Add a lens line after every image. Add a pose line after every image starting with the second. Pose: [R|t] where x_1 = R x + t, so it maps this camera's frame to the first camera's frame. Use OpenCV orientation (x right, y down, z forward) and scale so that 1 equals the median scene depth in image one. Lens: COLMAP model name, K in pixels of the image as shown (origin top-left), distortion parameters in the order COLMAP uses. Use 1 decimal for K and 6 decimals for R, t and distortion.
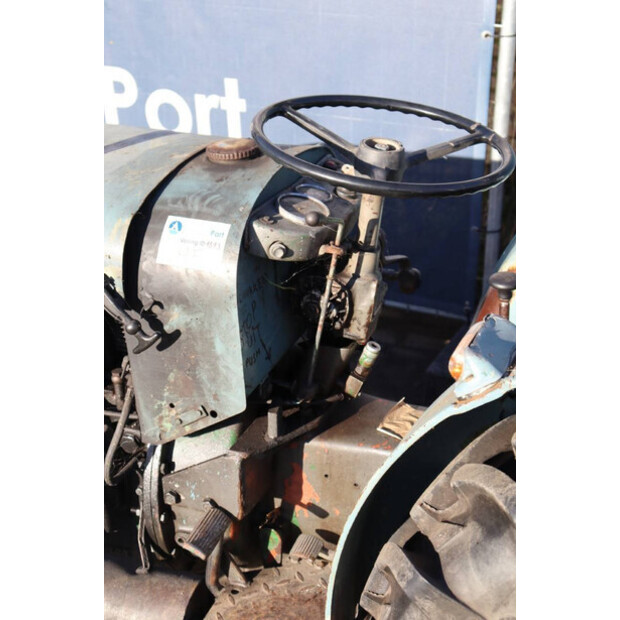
lens RADIAL K [[984.1, 0, 308.2], [0, 984.1, 308.9], [0, 0, 1]] dist [0.076956, 0.000000]
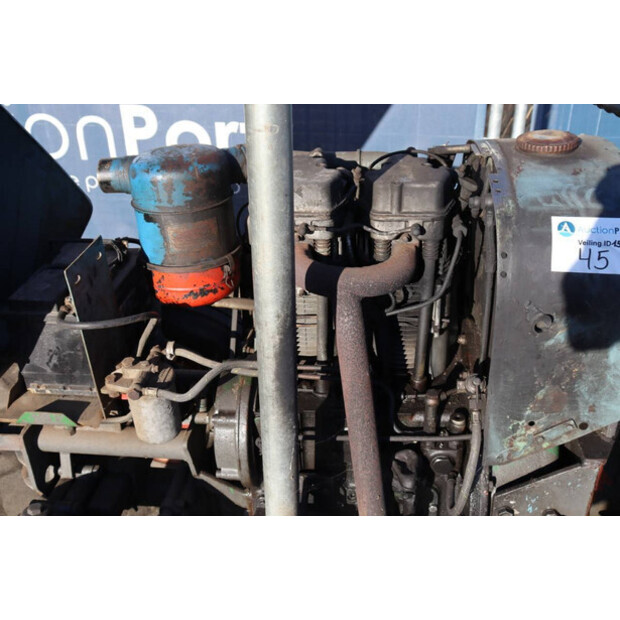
lens RADIAL K [[653.1, 0, 310.4], [0, 653.1, 305.1], [0, 0, 1]] dist [-0.020637, 0.000000]
pose [[0.952318, -0.122556, 0.279412, -0.481390], [0.112873, 0.992323, 0.050548, -0.064610], [-0.283461, -0.016599, 0.958840, 0.467784]]
